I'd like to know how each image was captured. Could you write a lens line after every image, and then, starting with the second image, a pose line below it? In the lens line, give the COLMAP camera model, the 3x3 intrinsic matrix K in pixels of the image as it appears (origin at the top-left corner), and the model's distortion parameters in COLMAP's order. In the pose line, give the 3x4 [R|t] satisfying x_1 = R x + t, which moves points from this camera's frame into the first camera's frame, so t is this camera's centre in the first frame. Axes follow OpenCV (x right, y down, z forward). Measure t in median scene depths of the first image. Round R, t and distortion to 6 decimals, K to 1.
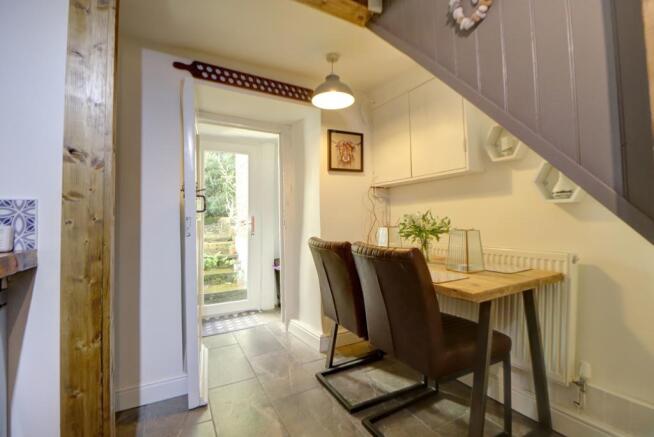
lens RADIAL K [[302.9, 0, 334.7], [0, 302.9, 205.5], [0, 0, 1]] dist [-0.015845, -0.000784]
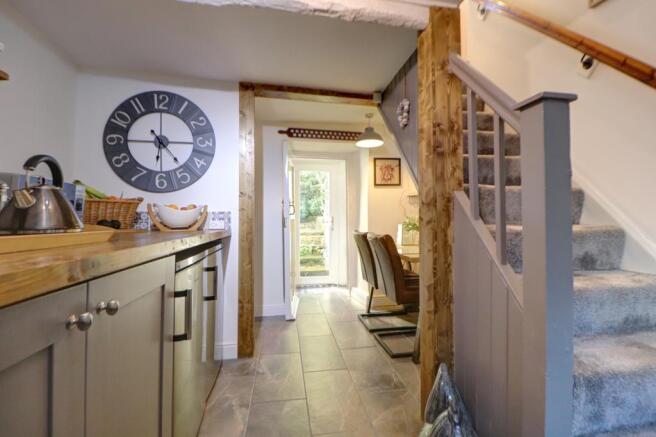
lens RADIAL K [[303.8, 0, 335.7], [0, 303.8, 205.4], [0, 0, 1]] dist [-0.015845, -0.000784]
pose [[0.946680, -0.004012, -0.322151, 0.276368], [0.005014, 0.999985, 0.002281, -0.024754], [0.322137, -0.003774, 0.946685, -0.451883]]
